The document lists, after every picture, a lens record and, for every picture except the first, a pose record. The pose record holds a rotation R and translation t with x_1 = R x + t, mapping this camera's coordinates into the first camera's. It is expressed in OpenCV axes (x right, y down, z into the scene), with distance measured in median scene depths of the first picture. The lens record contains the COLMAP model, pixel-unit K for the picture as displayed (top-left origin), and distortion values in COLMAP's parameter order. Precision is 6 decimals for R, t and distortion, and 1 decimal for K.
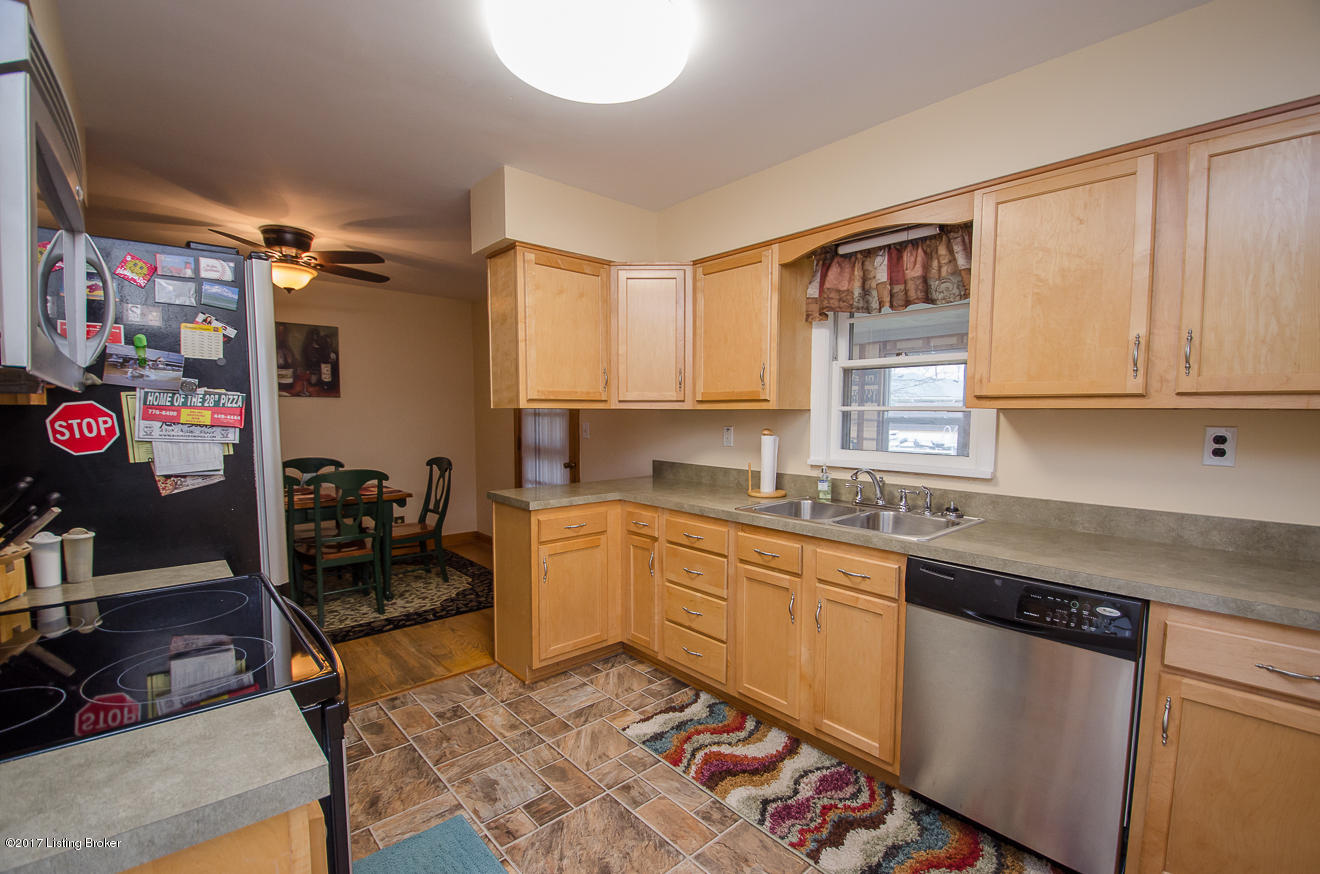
lens RADIAL K [[576.8, 0, 668.7], [0, 576.8, 452.9], [0, 0, 1]] dist [0.021200, -0.023991]
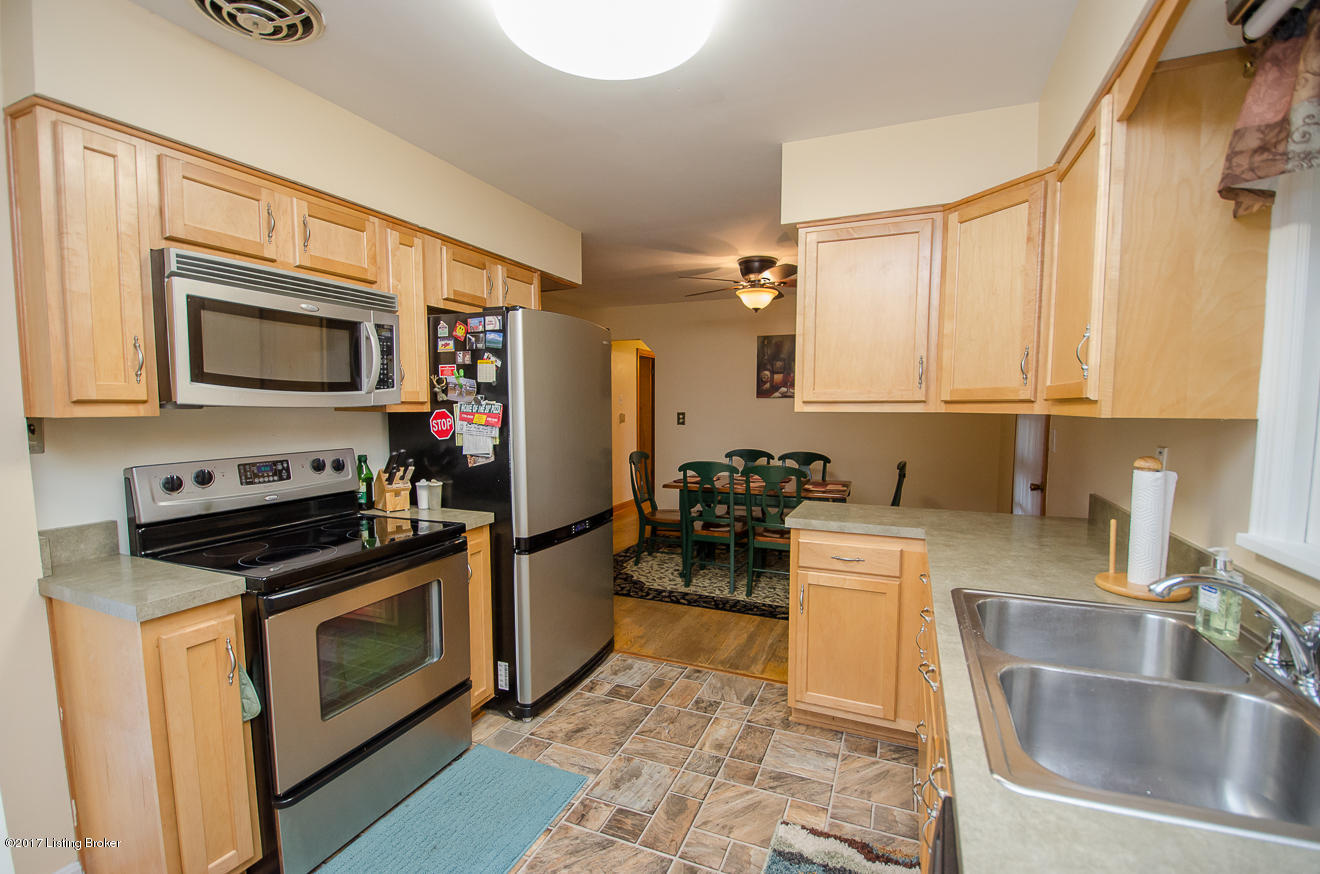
lens RADIAL K [[576.8, 0, 668.7], [0, 576.8, 452.9], [0, 0, 1]] dist [0.021200, -0.023991]
pose [[0.424106, 0.071754, -0.902765, 0.494846], [-0.064160, 0.996732, 0.049082, -0.048097], [0.903337, 0.037106, 0.427324, 0.470982]]
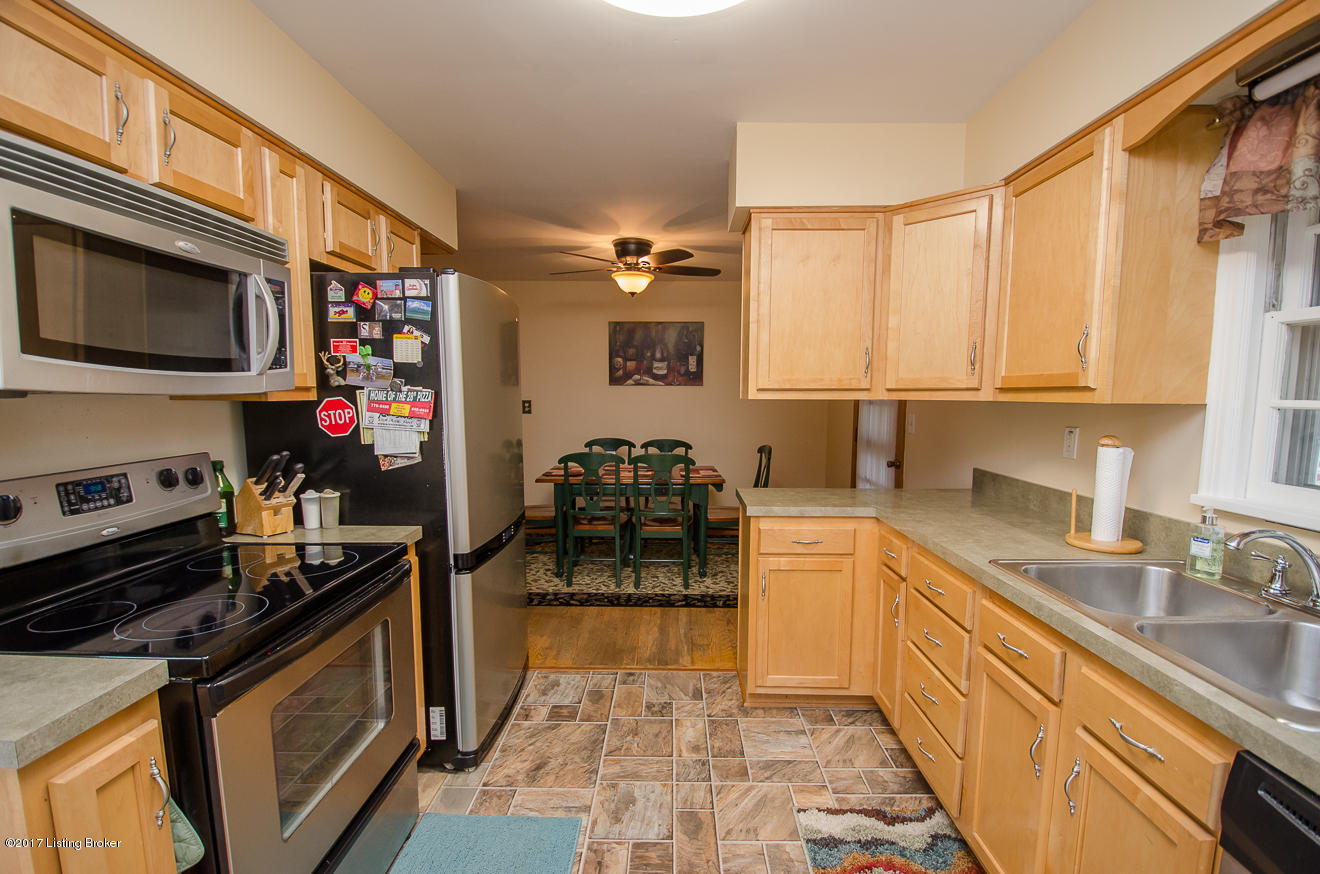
lens RADIAL K [[576.8, 0, 668.7], [0, 576.8, 452.9], [0, 0, 1]] dist [0.021200, -0.023991]
pose [[0.731792, 0.068848, -0.678042, 0.273336], [-0.048854, 0.997624, 0.048571, -0.034370], [0.679775, -0.002418, 0.733417, 0.282864]]
